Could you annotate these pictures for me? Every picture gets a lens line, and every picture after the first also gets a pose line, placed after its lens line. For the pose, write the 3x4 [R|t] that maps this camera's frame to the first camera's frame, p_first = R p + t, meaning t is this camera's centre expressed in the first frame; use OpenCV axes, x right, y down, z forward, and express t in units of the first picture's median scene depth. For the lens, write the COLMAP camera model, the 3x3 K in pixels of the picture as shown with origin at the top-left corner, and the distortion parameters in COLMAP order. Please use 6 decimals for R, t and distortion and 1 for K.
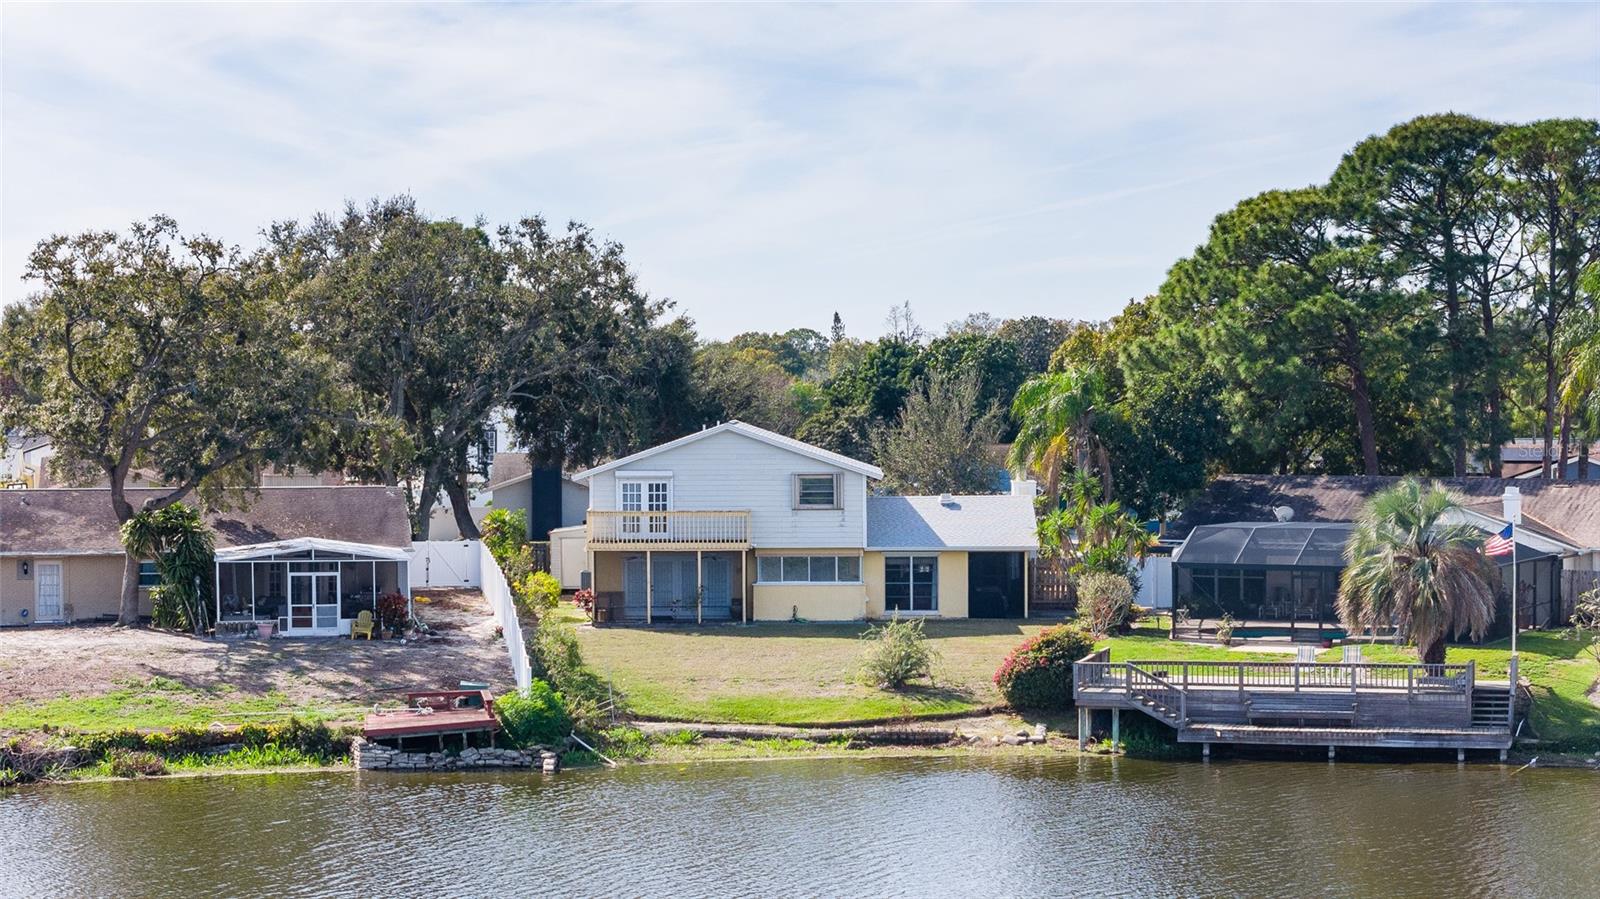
lens RADIAL K [[3203.2, 0, 799.0], [0, 3203.2, 449.5], [0, 0, 1]] dist [-0.104156, 0.000000]
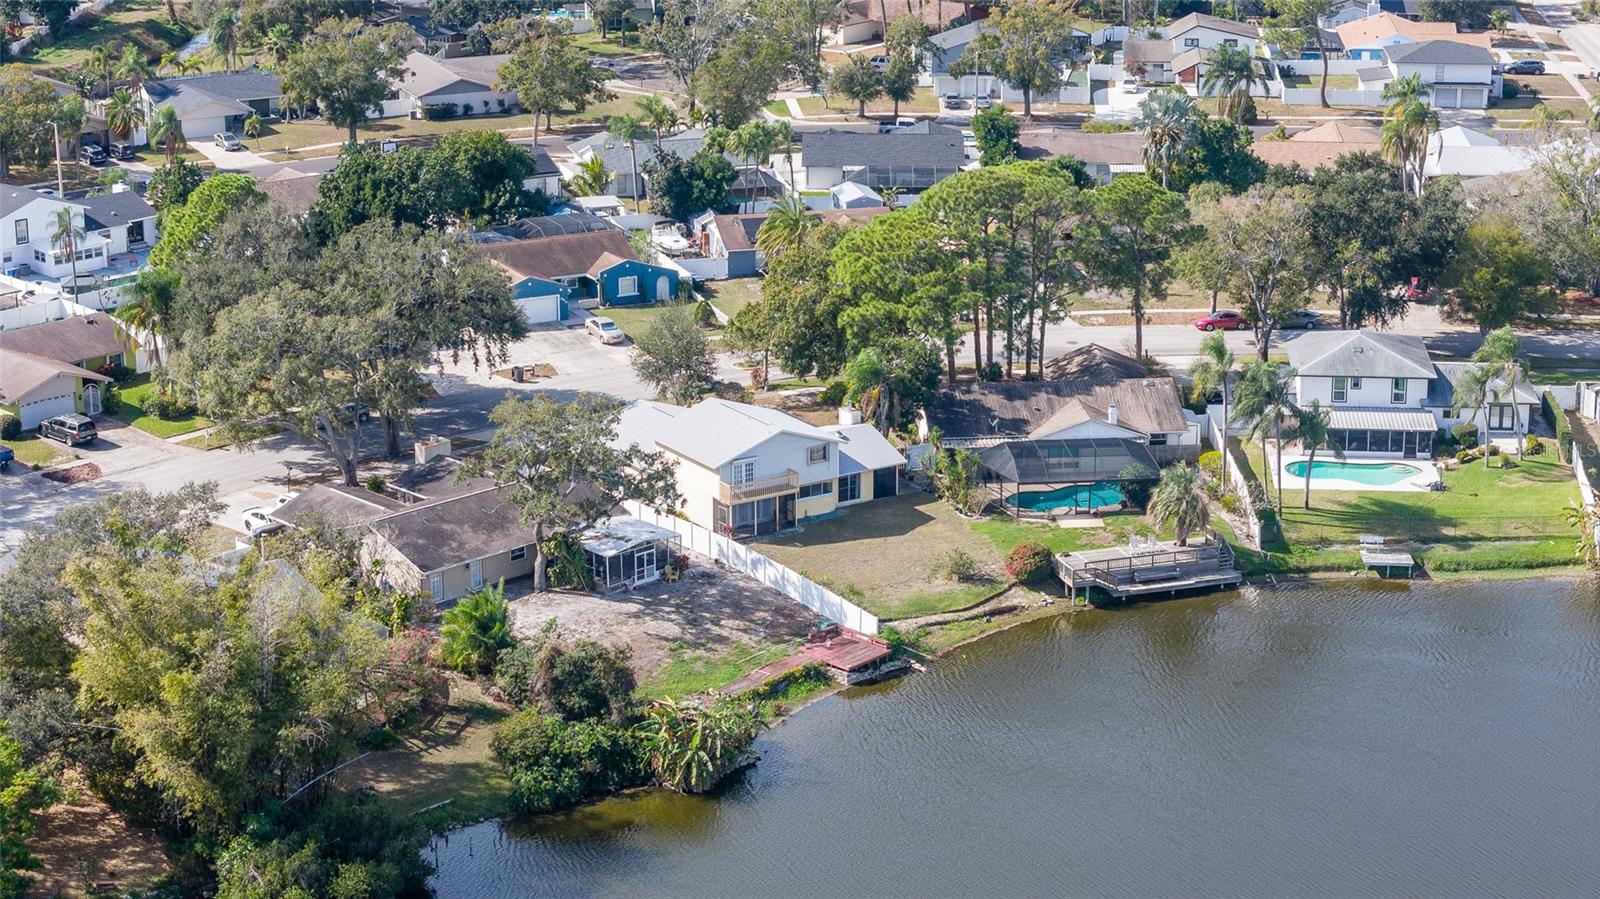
lens RADIAL K [[3203.2, 0, 794.8], [0, 3203.2, 450.9], [0, 0, 1]] dist [-0.104156, 0.000000]
pose [[0.835206, -0.161466, 0.525700, -1.090179], [0.013503, 0.961659, 0.273915, -0.553572], [-0.549772, -0.221677, 0.805364, -0.609757]]
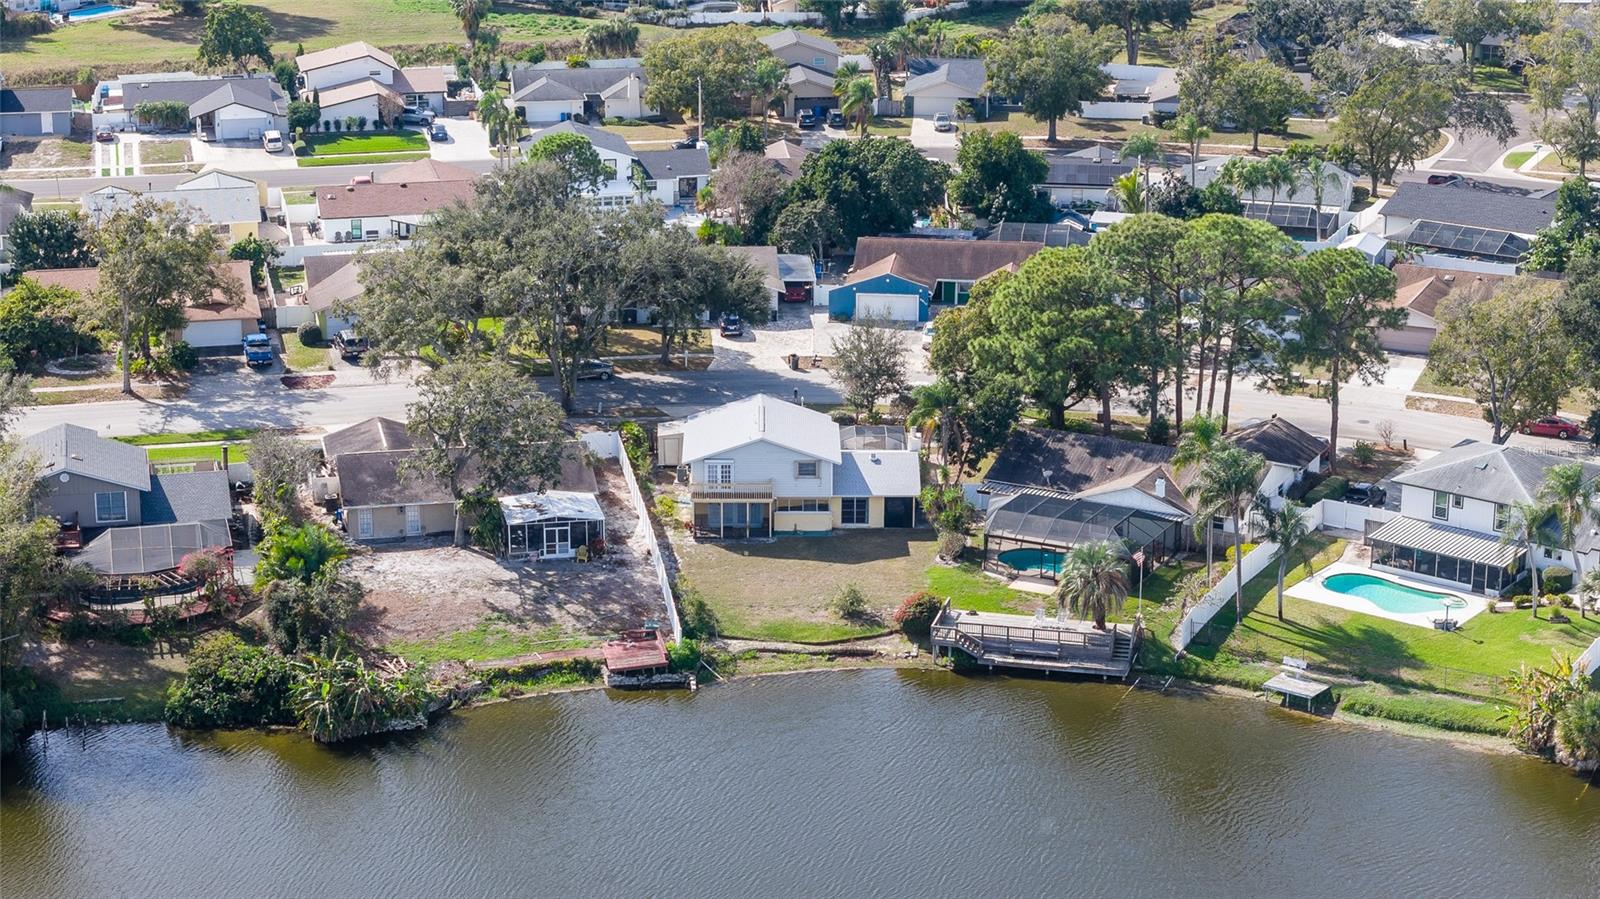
lens RADIAL K [[3203.2, 0, 809.1], [0, 3203.2, 449.8], [0, 0, 1]] dist [-0.104156, 0.000000]
pose [[0.999643, 0.000667, 0.026712, -0.047488], [-0.007880, 0.962592, 0.270842, -0.549825], [-0.025532, -0.270955, 0.962253, -0.913527]]
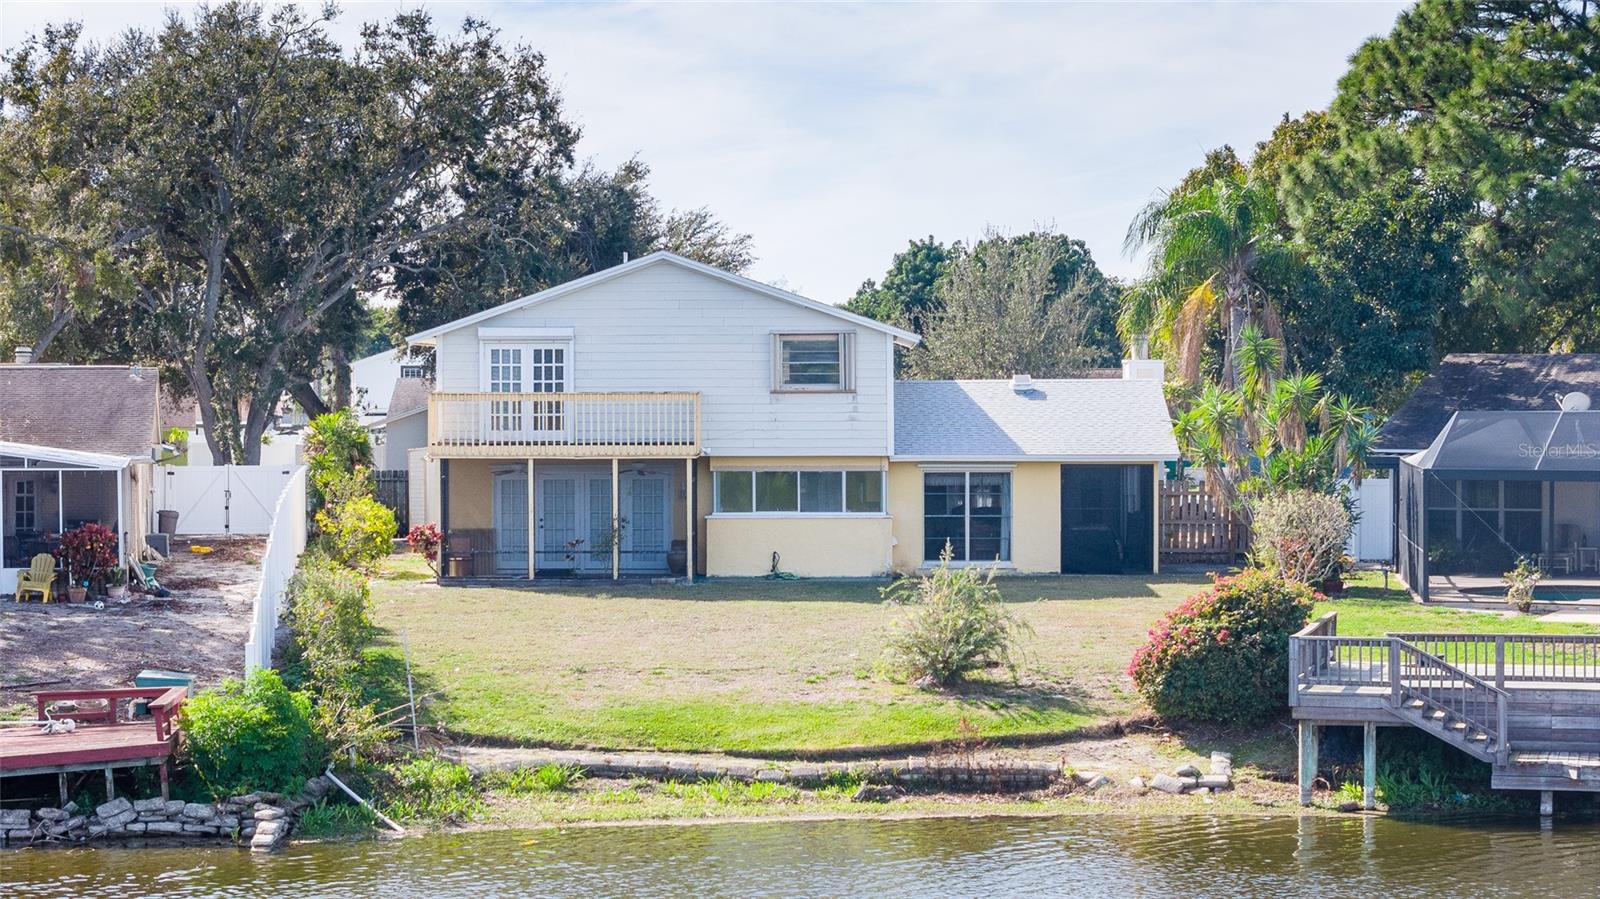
lens RADIAL K [[3203.2, 0, 788.7], [0, 3203.2, 450.5], [0, 0, 1]] dist [-0.104156, 0.000000]
pose [[0.999940, 0.001564, -0.010859, 0.008214], [-0.001591, 0.999996, -0.002431, 0.032426], [0.010855, 0.002448, 0.999938, 0.411886]]
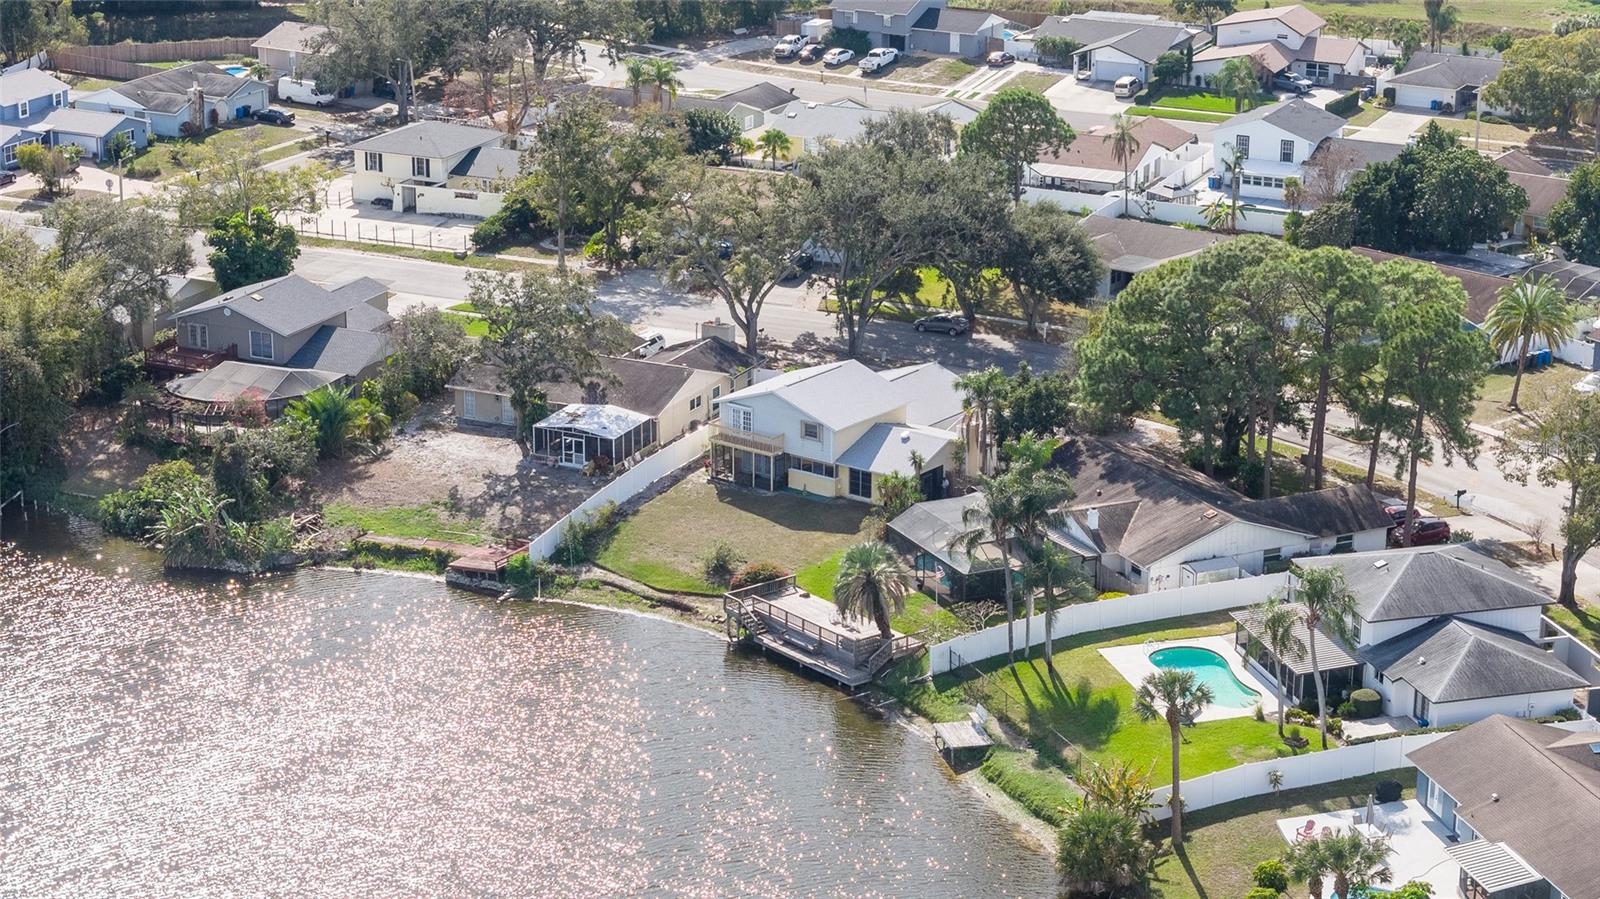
lens RADIAL K [[3203.2, 0, 798.5], [0, 3203.2, 449.9], [0, 0, 1]] dist [-0.104156, 0.000000]
pose [[0.809643, 0.189566, -0.555466, 1.119223], [-0.024056, 0.956328, 0.291305, -0.561397], [0.586429, -0.222490, 0.778845, -0.533363]]
